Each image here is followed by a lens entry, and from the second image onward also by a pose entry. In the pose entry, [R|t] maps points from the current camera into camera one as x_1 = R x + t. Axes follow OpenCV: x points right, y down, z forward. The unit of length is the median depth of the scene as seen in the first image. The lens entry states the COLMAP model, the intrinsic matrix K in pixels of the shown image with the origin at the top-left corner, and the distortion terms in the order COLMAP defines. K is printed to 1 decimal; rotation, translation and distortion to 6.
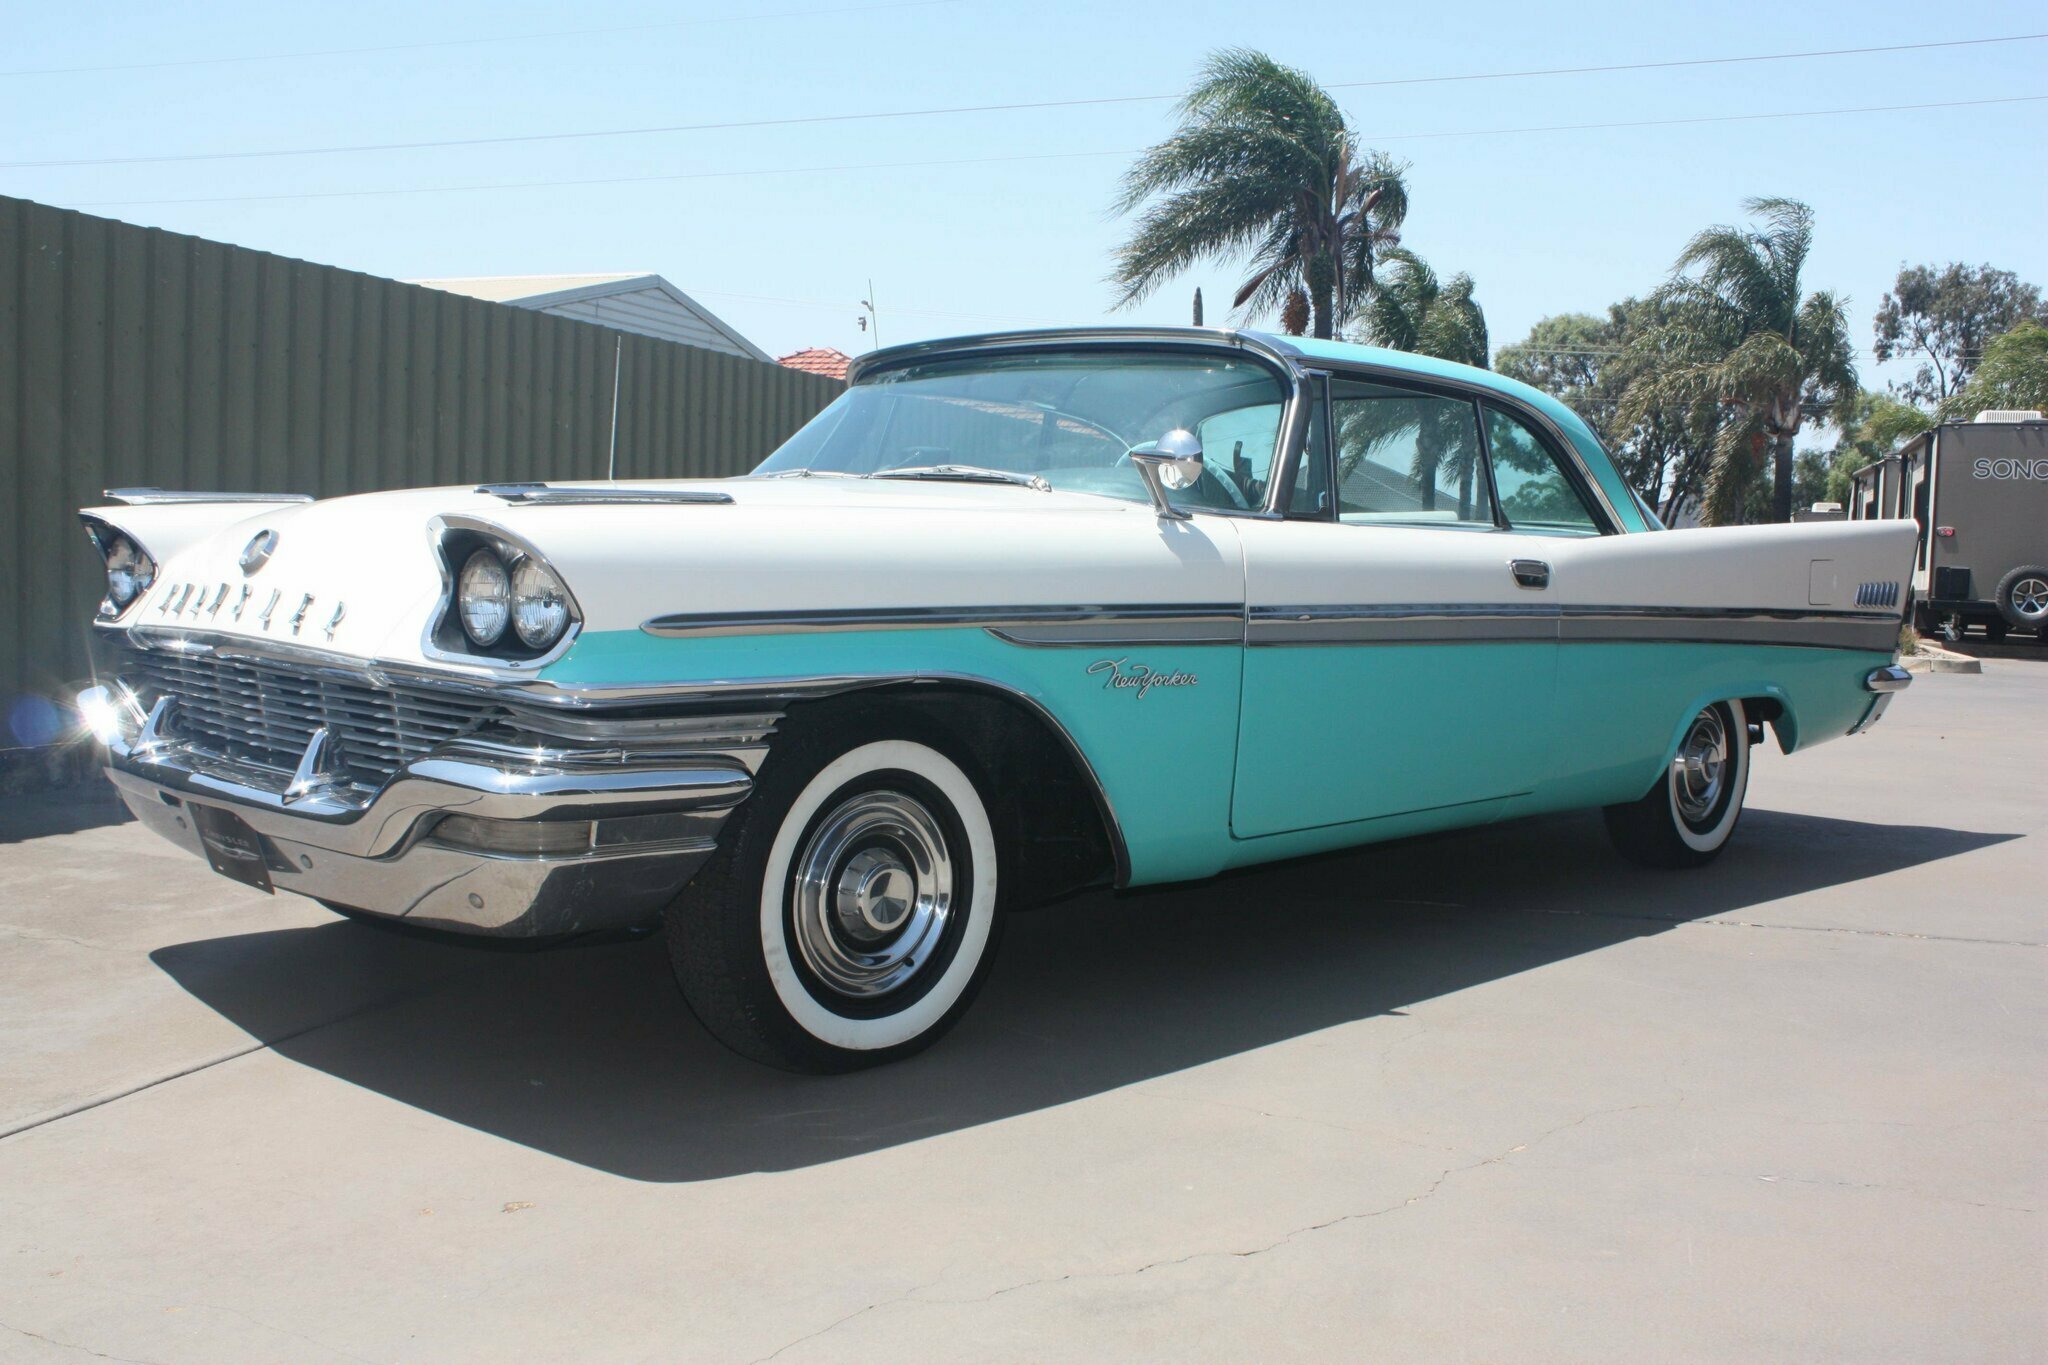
lens RADIAL K [[1972.9, 0, 1014.3], [0, 1972.9, 685.4], [0, 0, 1]] dist [-0.089704, 0.000000]
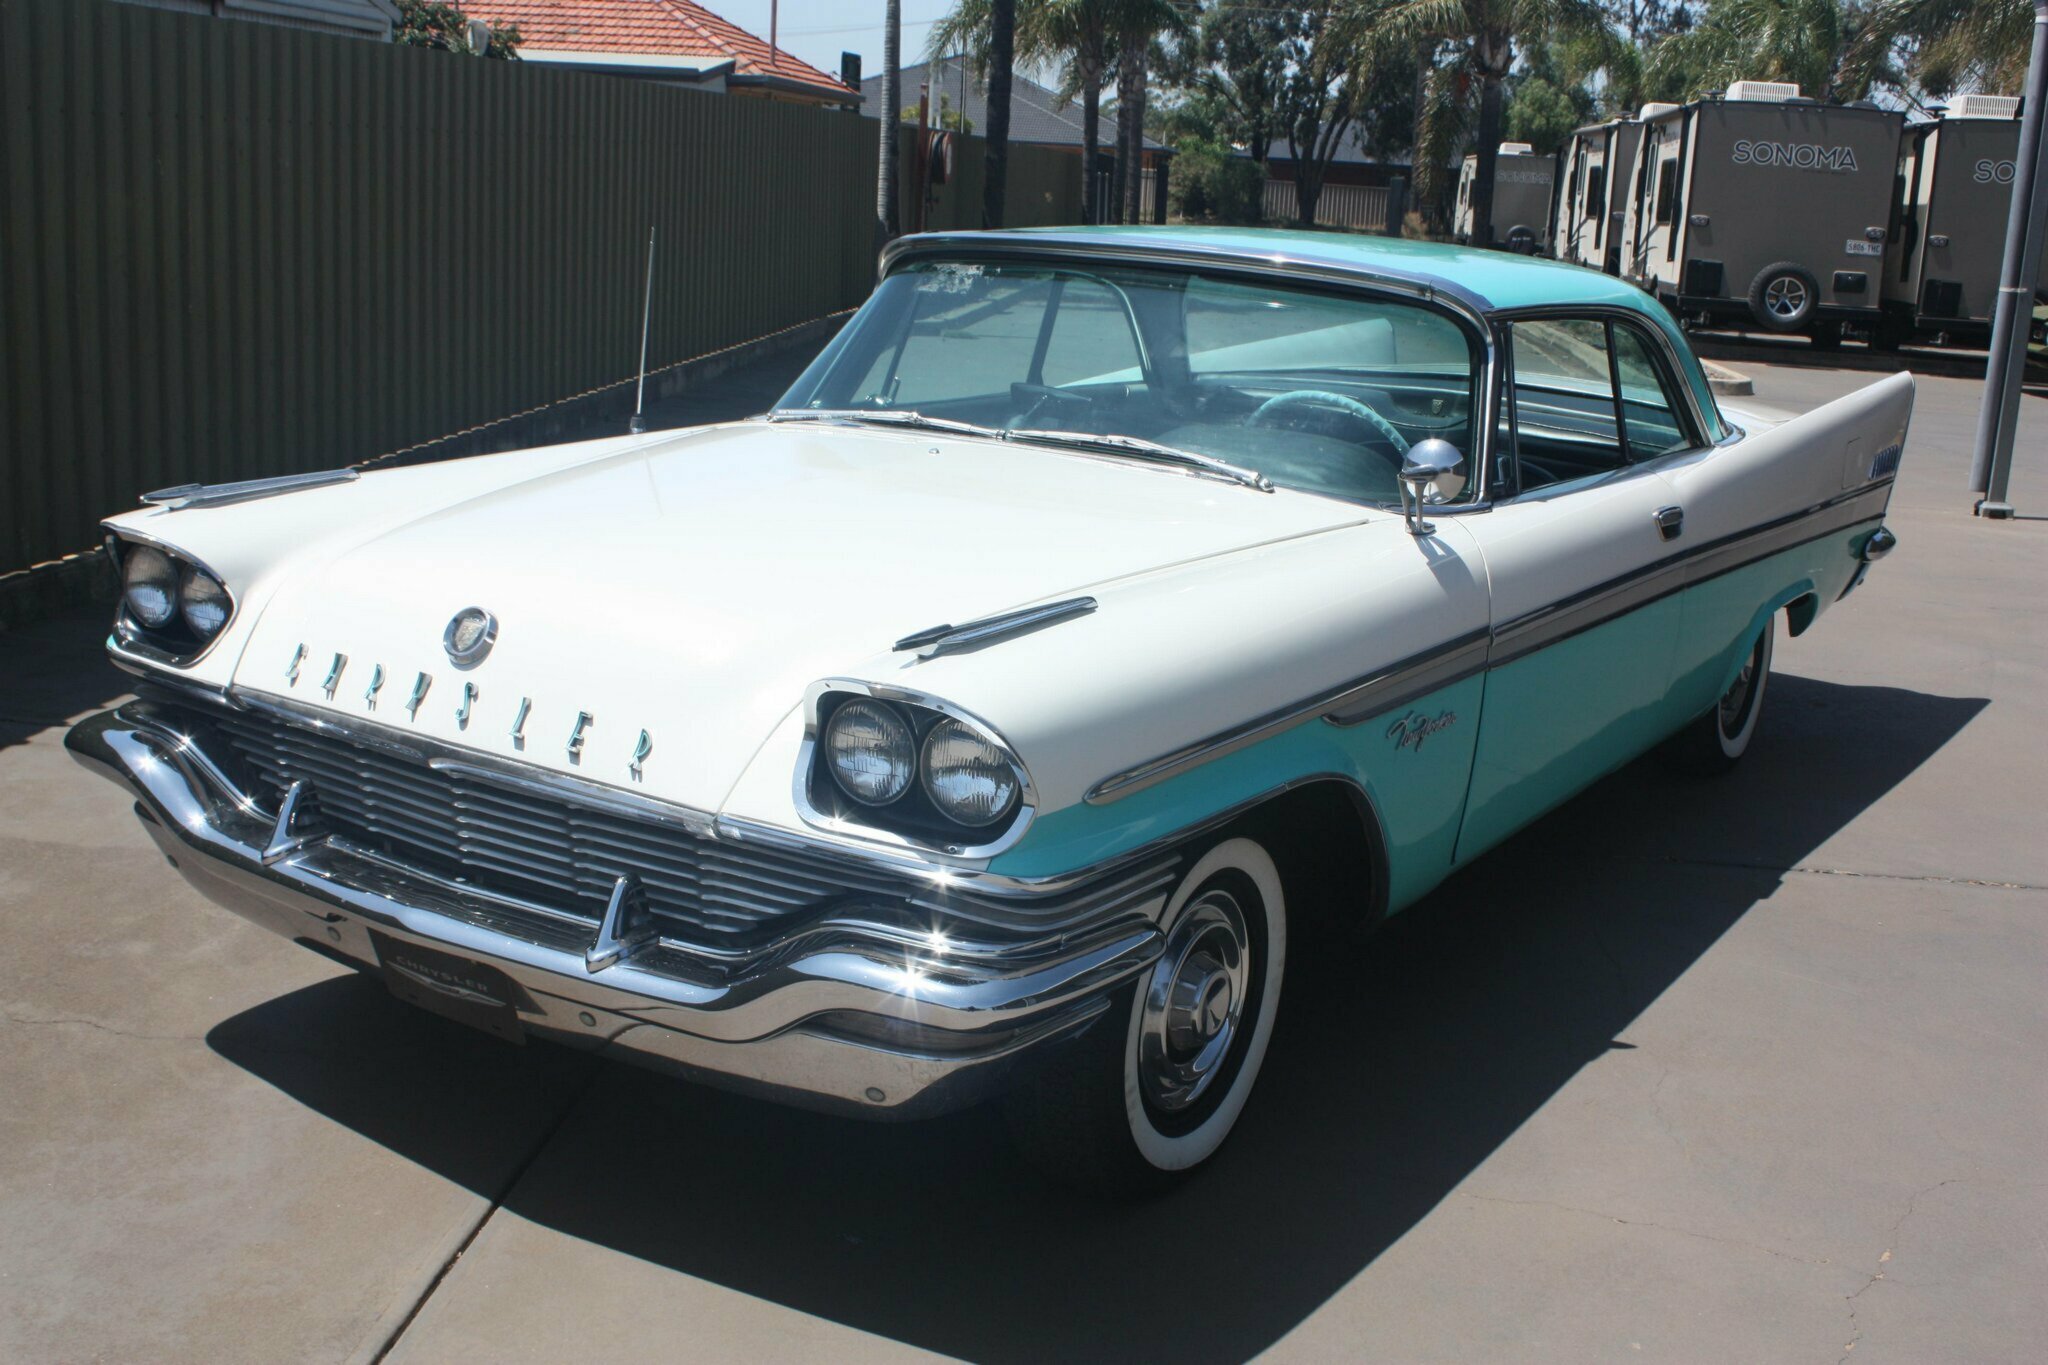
lens RADIAL K [[2285.8, 0, 1017.6], [0, 2285.8, 688.2], [0, 0, 1]] dist [-0.072069, 0.000000]
pose [[0.976862, -0.023926, 0.212528, -0.292979], [-0.012310, 0.985785, 0.167563, -0.168808], [-0.213516, -0.166302, 0.962681, 0.013845]]
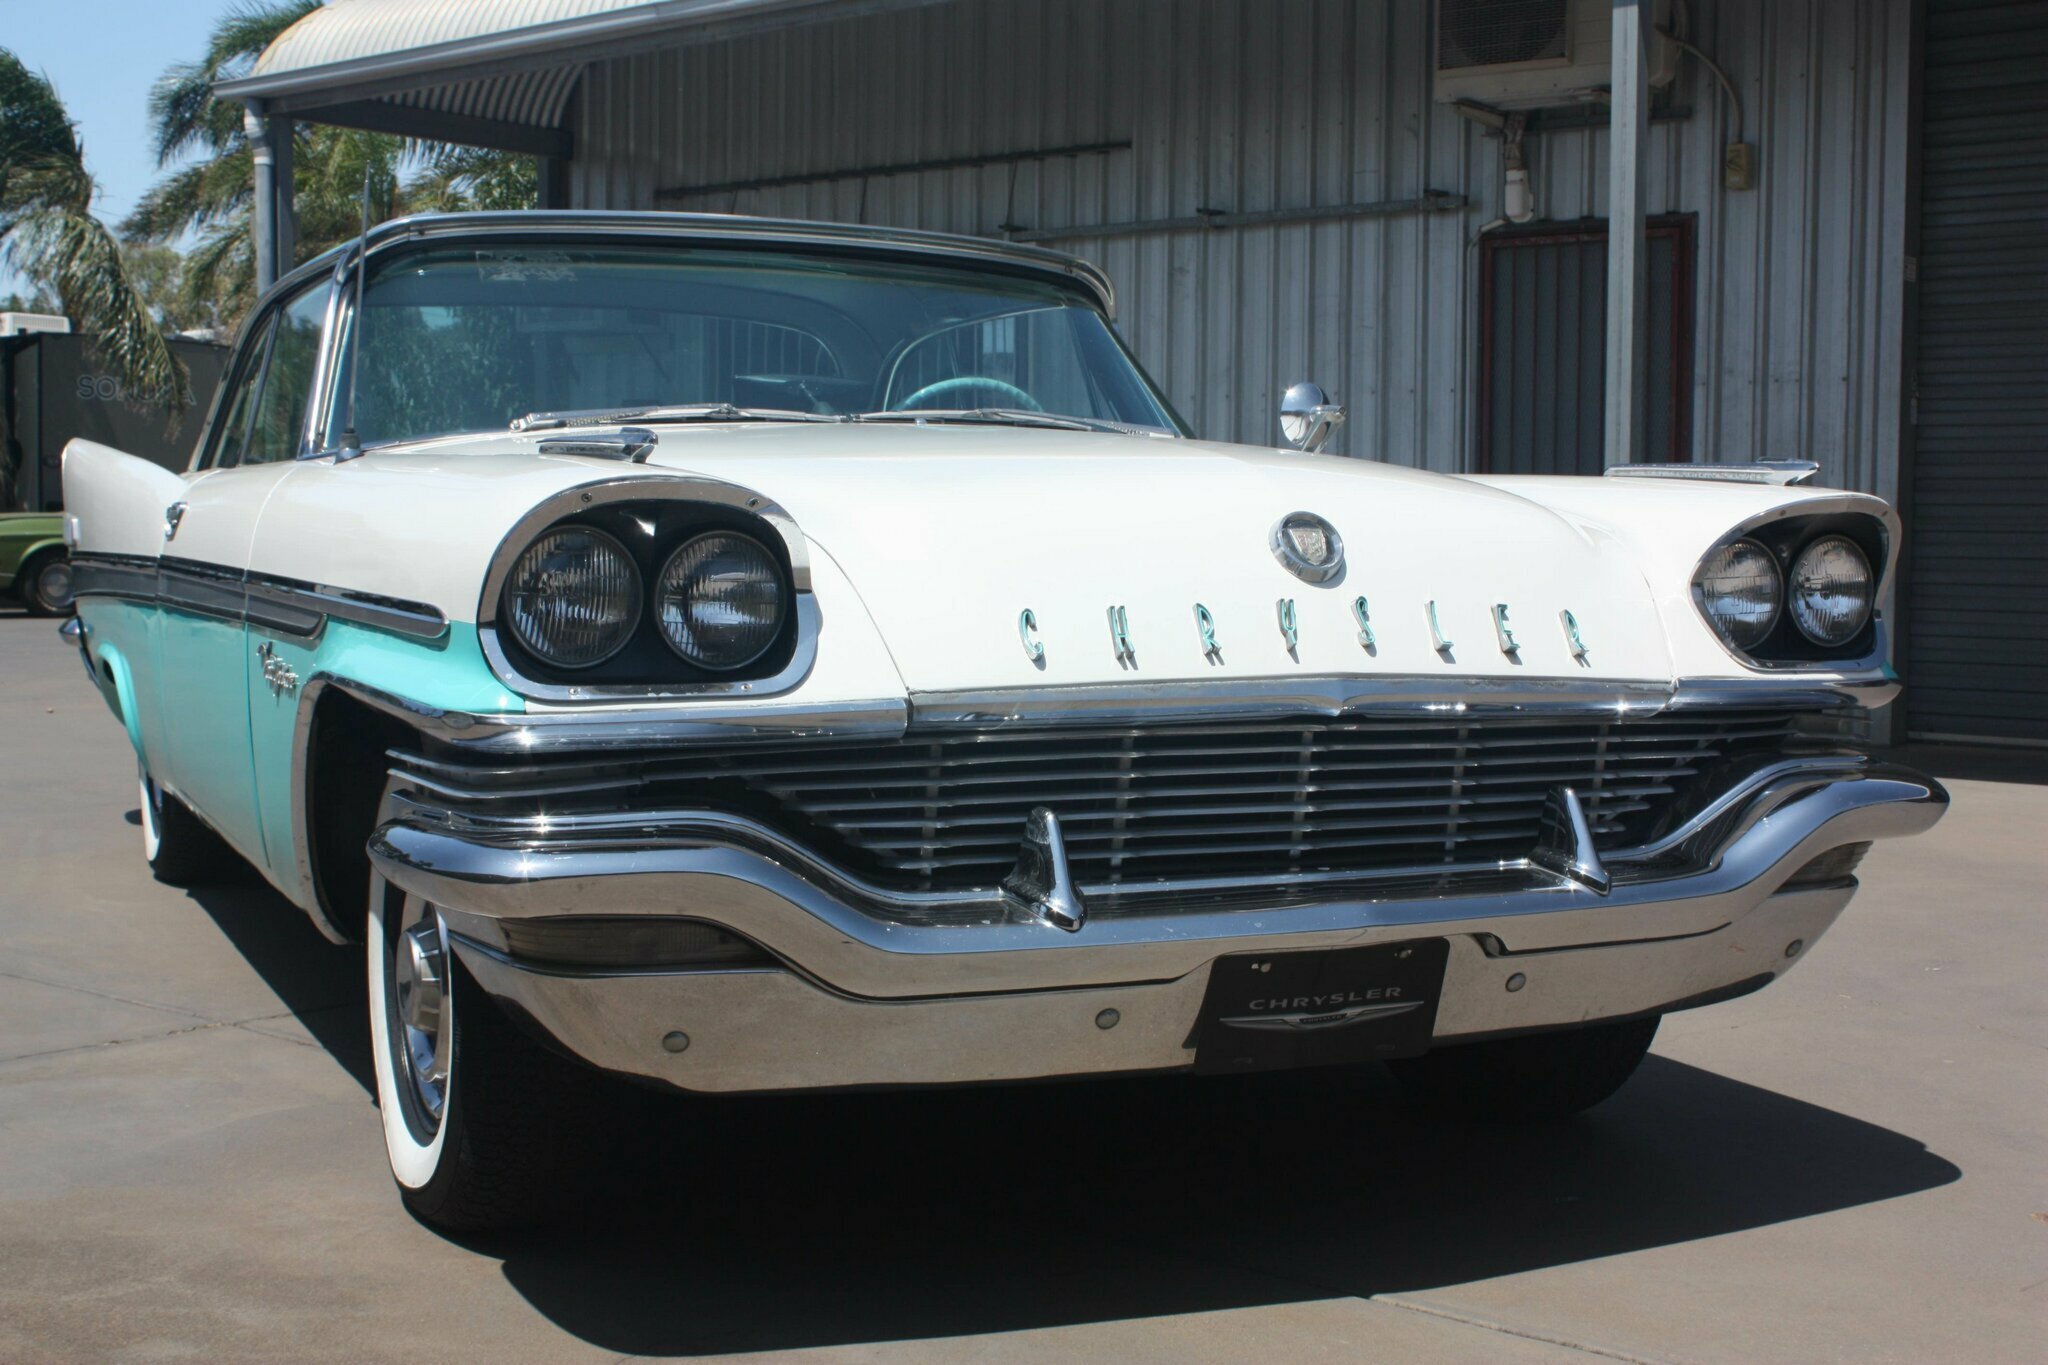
lens RADIAL K [[2619.5, 0, 1101.1], [0, 2619.5, 649.1], [0, 0, 1]] dist [-0.082947, 0.000000]
pose [[0.315615, -0.071507, 0.946189, -0.983543], [0.066558, 0.996369, 0.053097, -0.068435], [-0.946550, 0.046218, 0.319229, 0.630112]]
